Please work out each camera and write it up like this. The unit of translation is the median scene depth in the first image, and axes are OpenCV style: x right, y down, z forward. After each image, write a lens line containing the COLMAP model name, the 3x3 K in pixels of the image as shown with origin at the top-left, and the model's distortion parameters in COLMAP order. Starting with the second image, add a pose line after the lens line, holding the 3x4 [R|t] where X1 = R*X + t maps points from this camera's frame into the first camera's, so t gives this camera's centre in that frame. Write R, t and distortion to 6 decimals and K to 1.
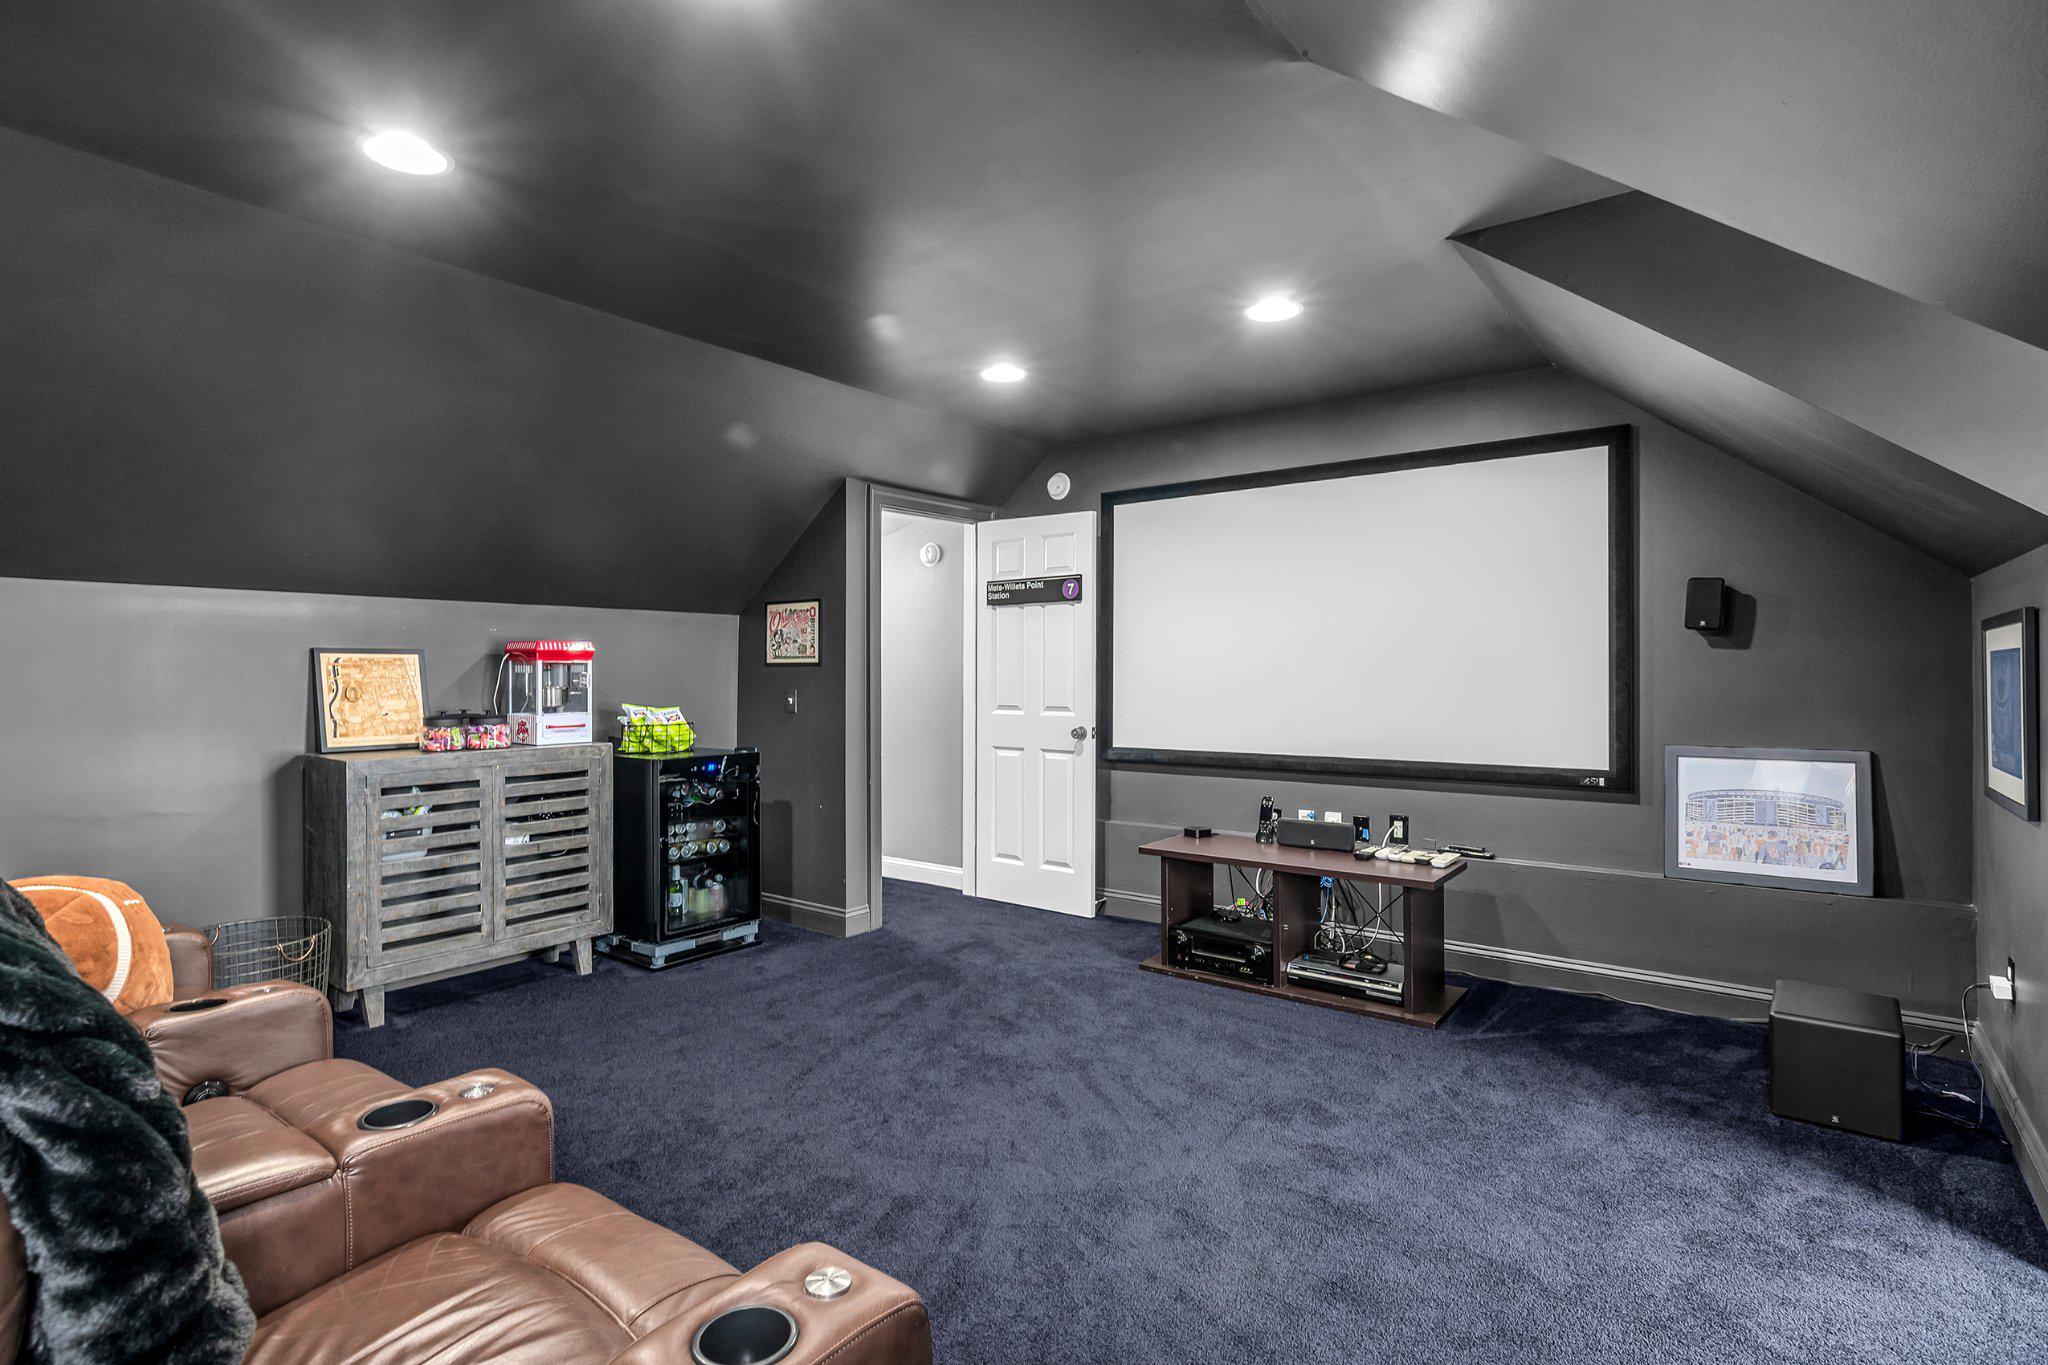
lens RADIAL K [[991.8, 0, 1021.3], [0, 991.8, 679.4], [0, 0, 1]] dist [0.000042, 0.000081]
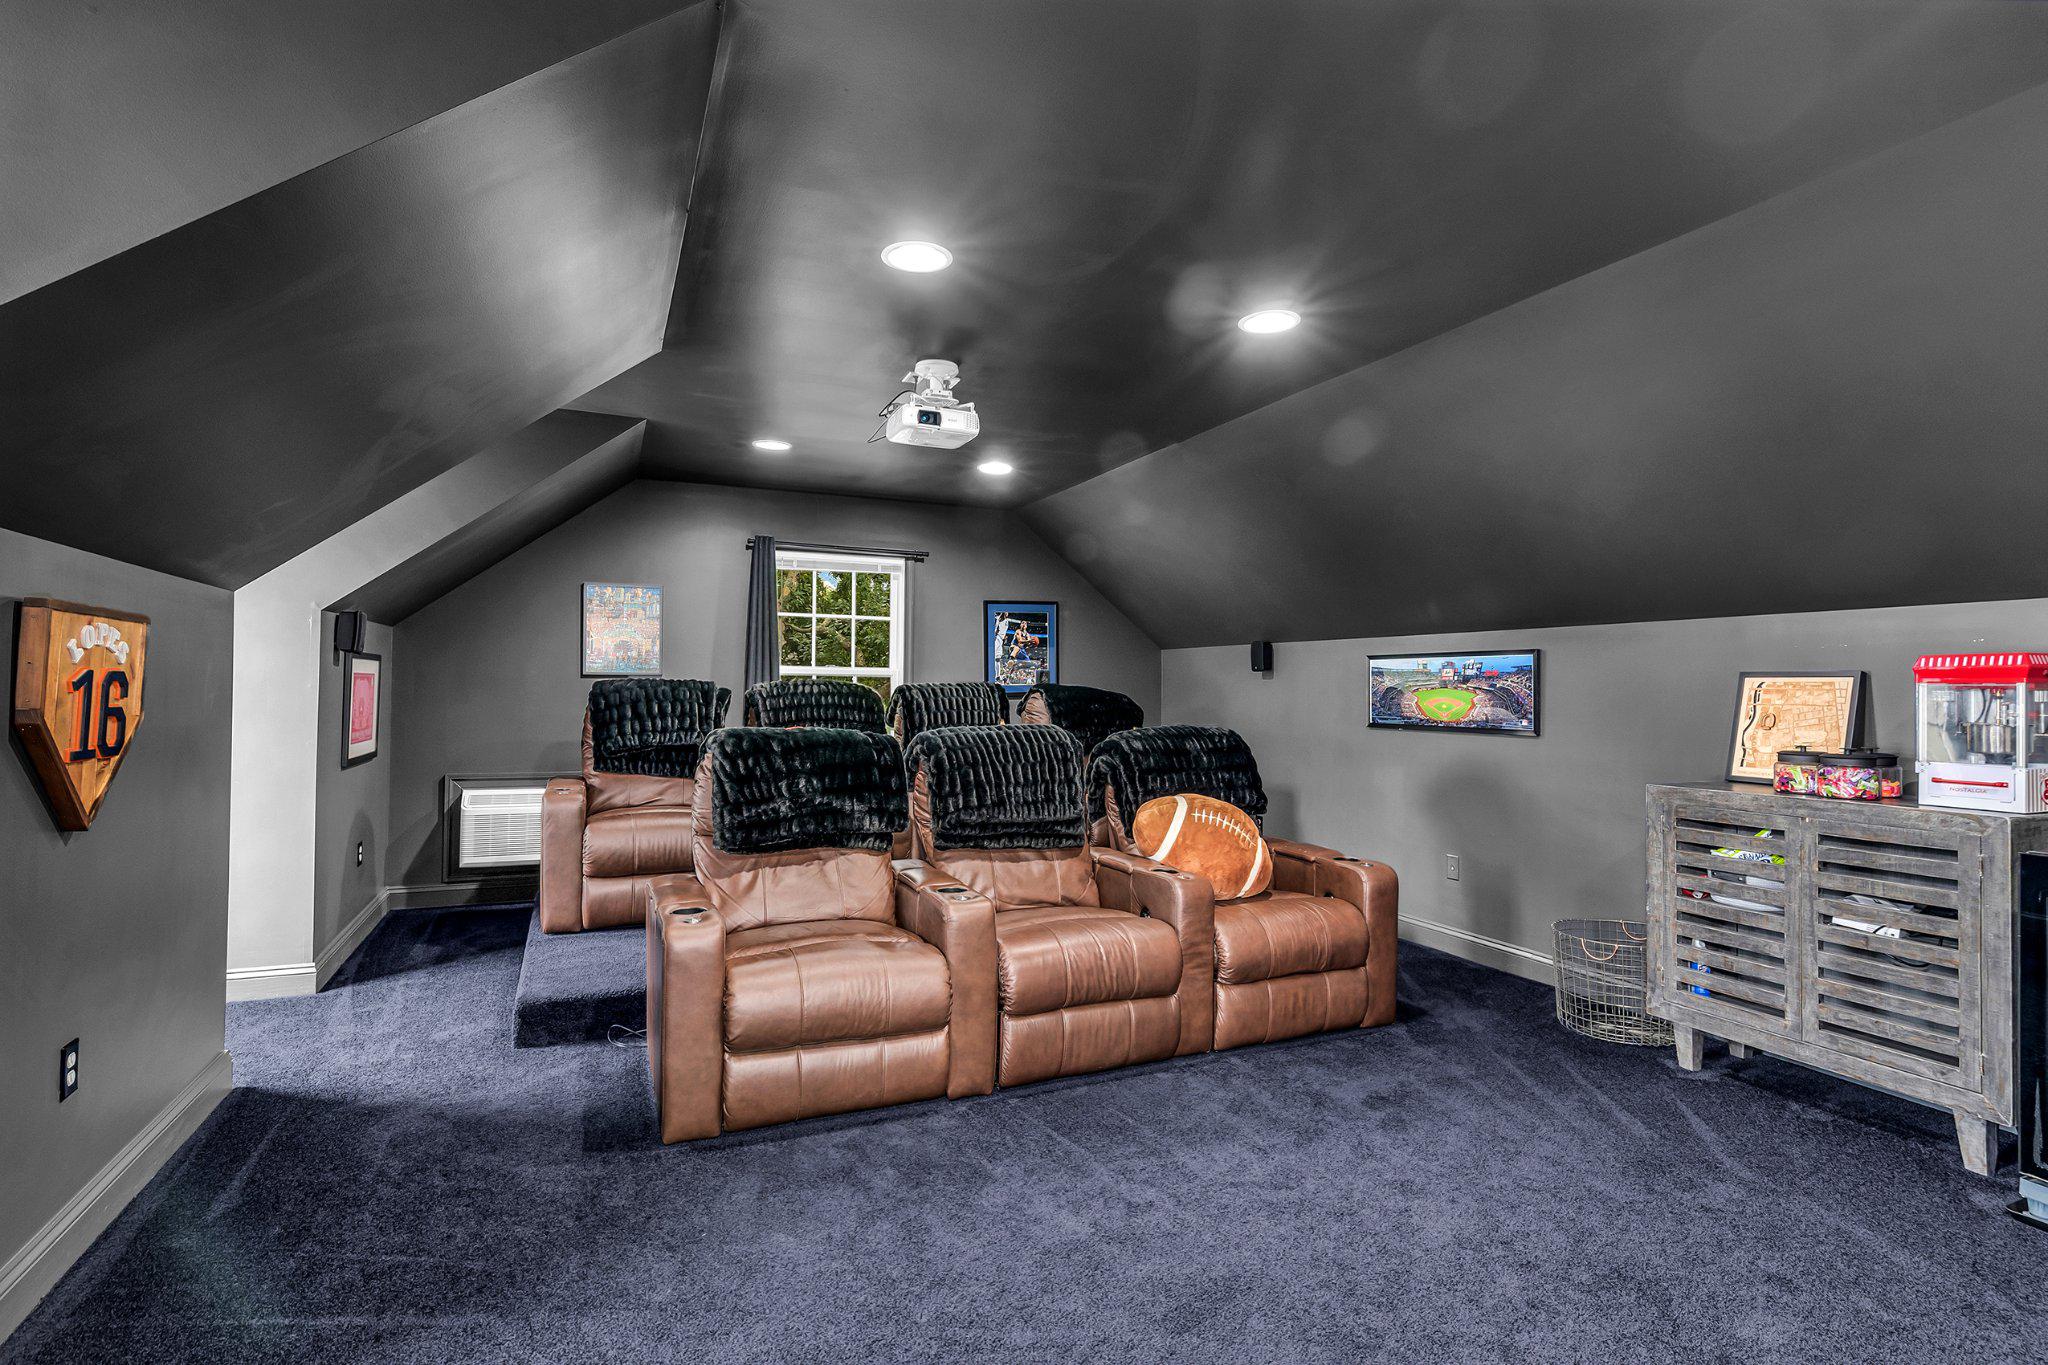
lens RADIAL K [[991.8, 0, 1023.5], [0, 991.8, 675.2], [0, 0, 1]] dist [0.000042, 0.000081]
pose [[-0.506016, -0.010566, -0.862459, 0.471159], [-0.001650, 0.999935, -0.011283, -0.016766], [0.862522, -0.004286, -0.506001, 0.871662]]
